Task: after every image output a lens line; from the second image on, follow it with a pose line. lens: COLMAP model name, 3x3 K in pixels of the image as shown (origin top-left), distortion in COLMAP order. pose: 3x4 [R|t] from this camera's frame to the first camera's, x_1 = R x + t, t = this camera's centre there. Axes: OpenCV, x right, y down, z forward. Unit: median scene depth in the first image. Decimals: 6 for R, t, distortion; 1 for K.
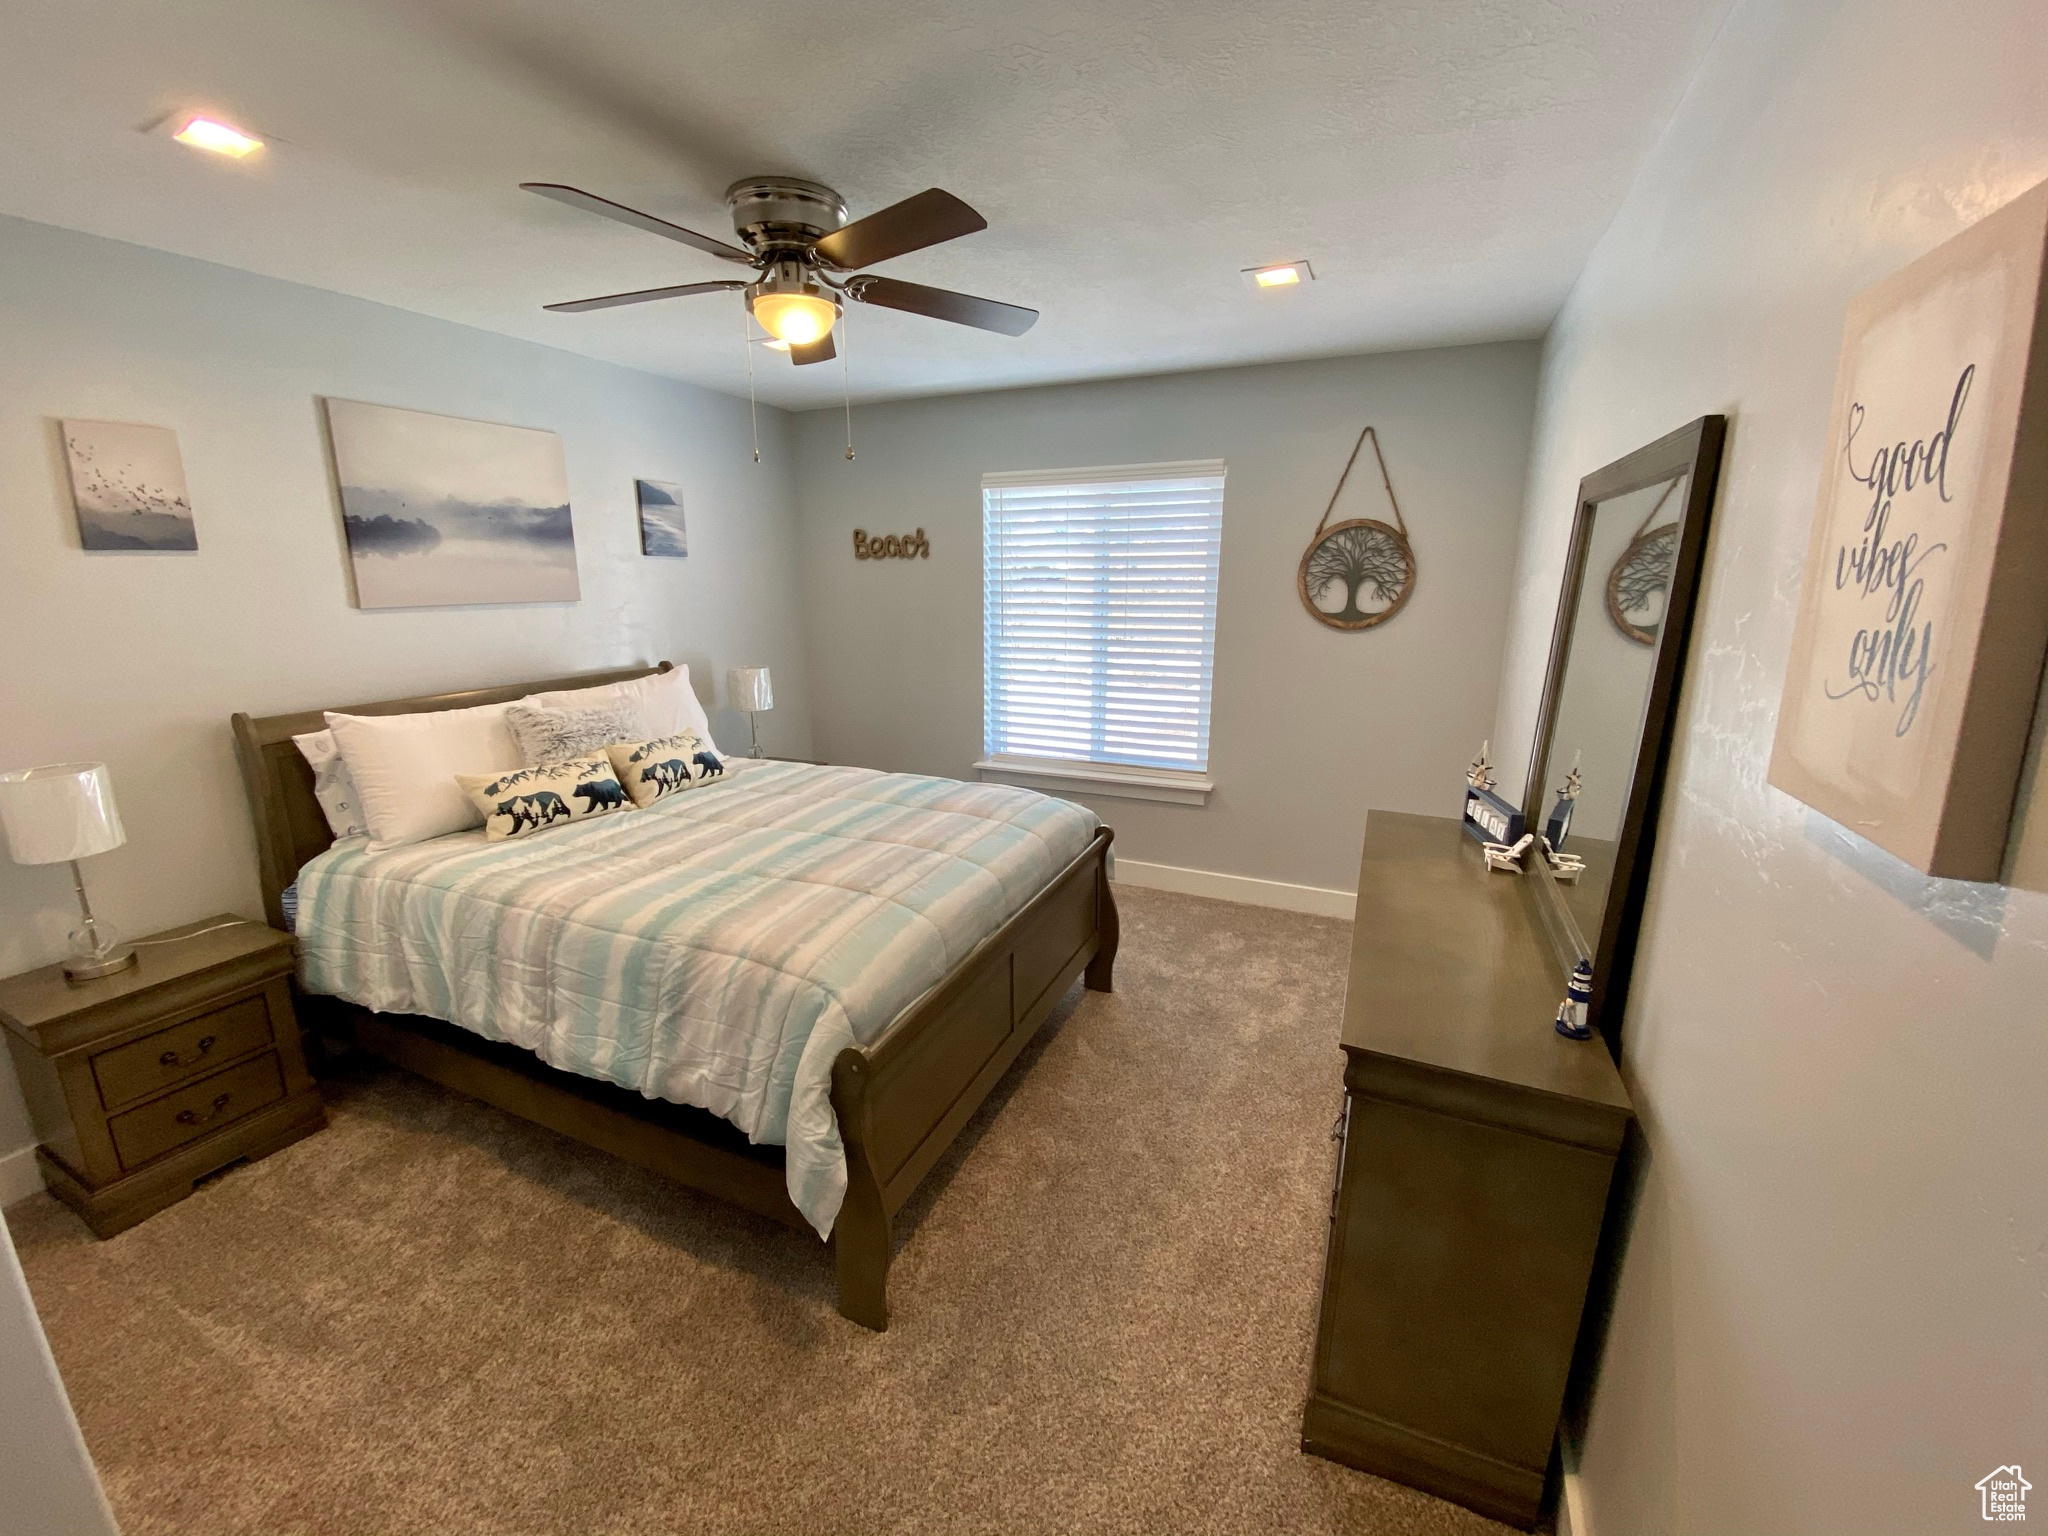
lens RADIAL K [[826.9, 0, 1024.4], [0, 826.9, 760.5], [0, 0, 1]] dist [0.026011, -0.022597]
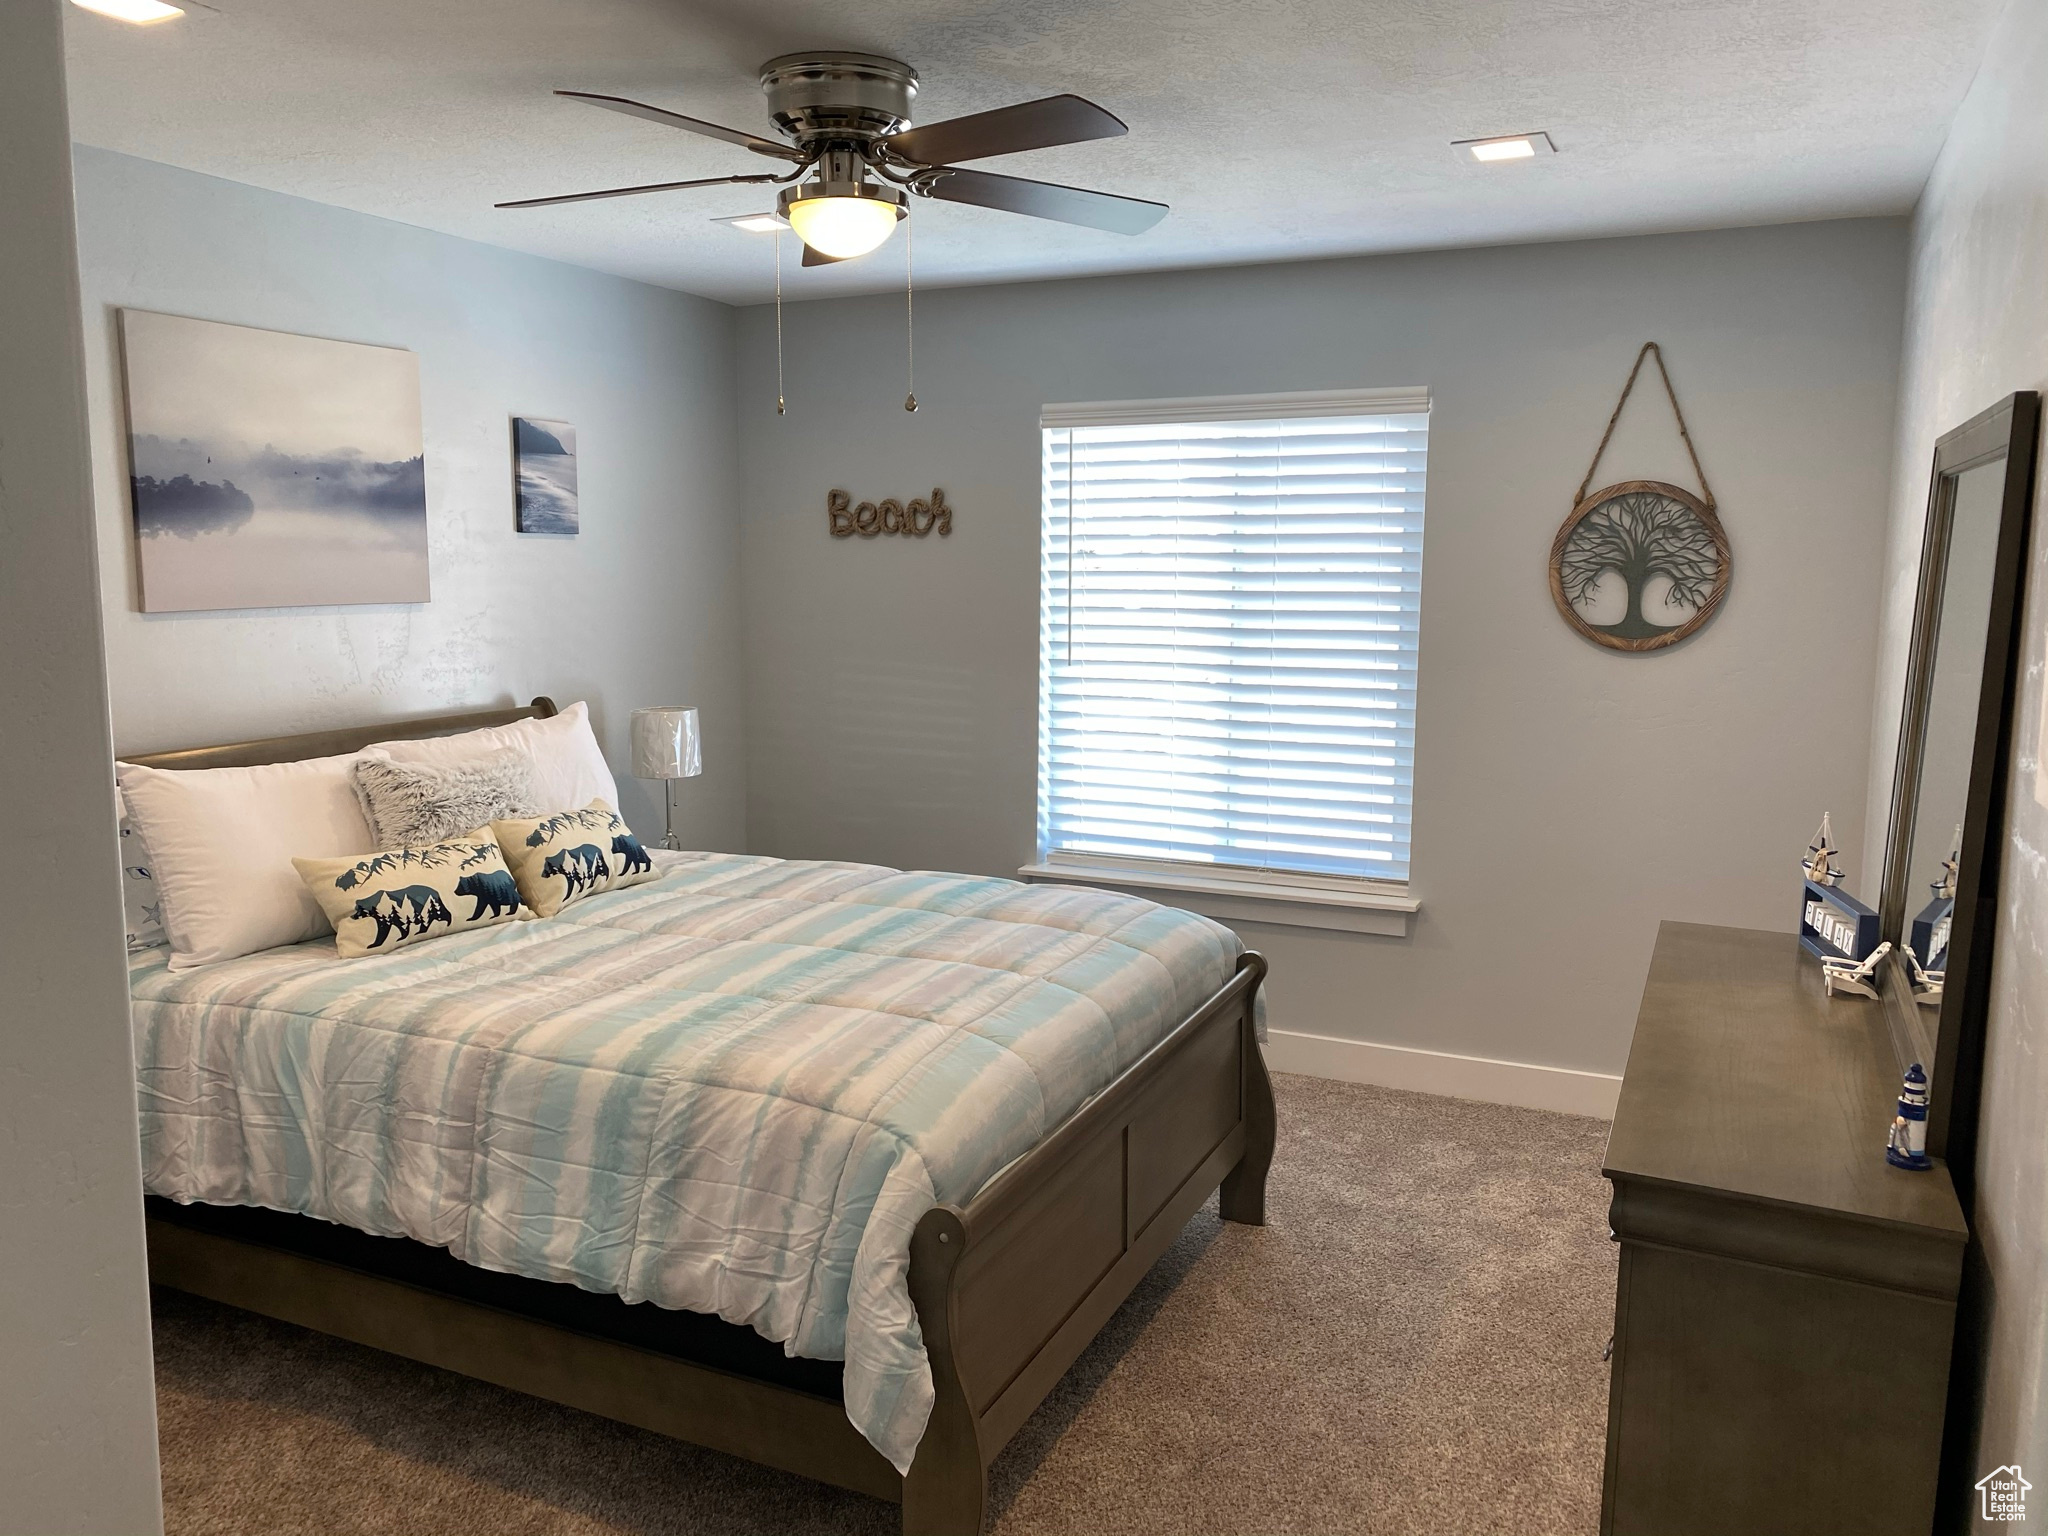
lens RADIAL K [[1594.0, 0, 1024.0], [0, 1594.0, 768.0], [0, 0, 1]] dist [0.034454, -0.011389]
pose [[0.999953, 0.005062, -0.008250, -0.086524], [-0.005763, 0.996169, -0.087256, 0.056949], [0.007777, 0.087300, 0.996152, -0.304544]]
